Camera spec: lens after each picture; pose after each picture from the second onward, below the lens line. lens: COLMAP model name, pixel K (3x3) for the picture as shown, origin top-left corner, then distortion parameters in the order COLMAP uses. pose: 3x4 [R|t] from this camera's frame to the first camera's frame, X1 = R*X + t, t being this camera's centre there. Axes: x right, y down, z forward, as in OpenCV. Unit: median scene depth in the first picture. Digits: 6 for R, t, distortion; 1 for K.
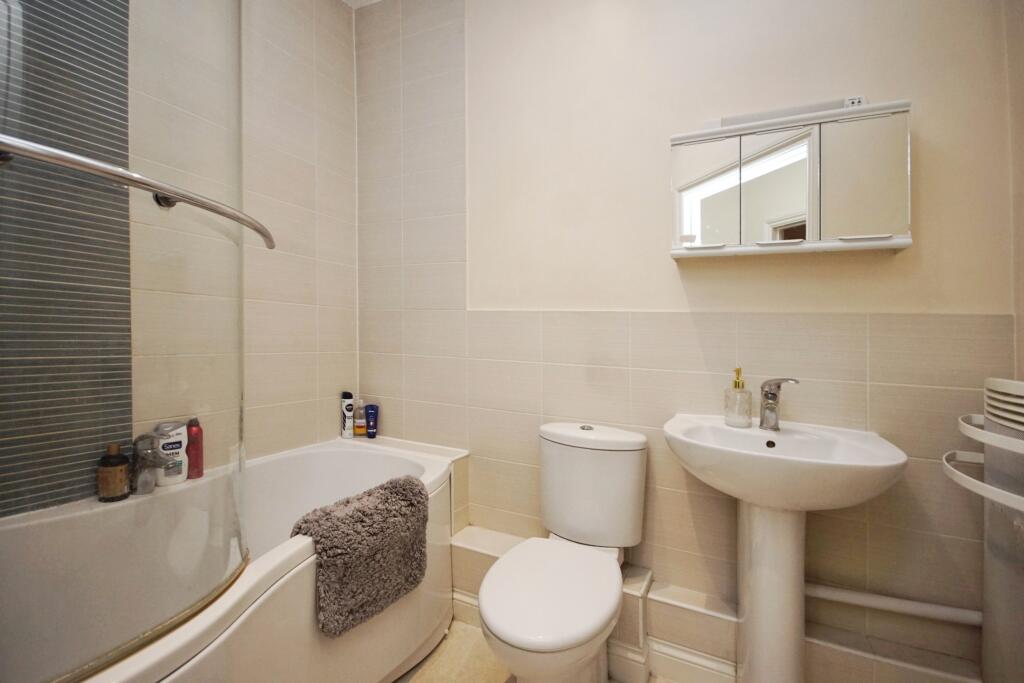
lens RADIAL K [[462.0, 0, 511.8], [0, 462.0, 345.5], [0, 0, 1]] dist [-0.017244, -0.007290]
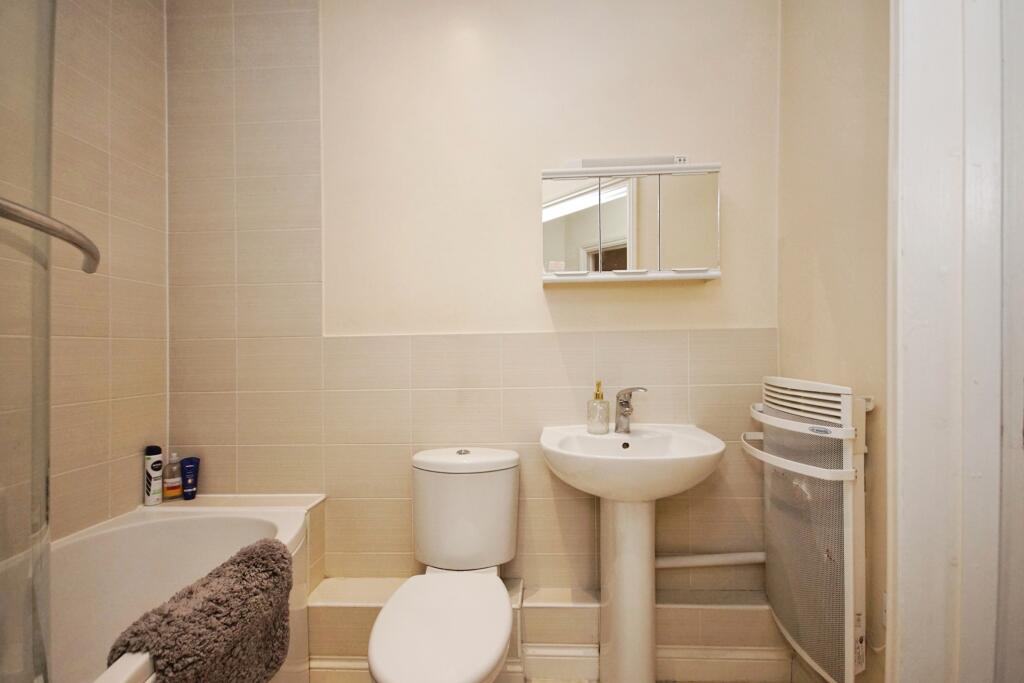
lens RADIAL K [[458.2, 0, 516.2], [0, 458.2, 346.0], [0, 0, 1]] dist [-0.019670, -0.001085]
pose [[0.905710, -0.042857, 0.421726, -0.150085], [0.052656, 0.998545, -0.011609, -0.032855], [-0.420615, 0.032721, 0.906649, 0.063805]]
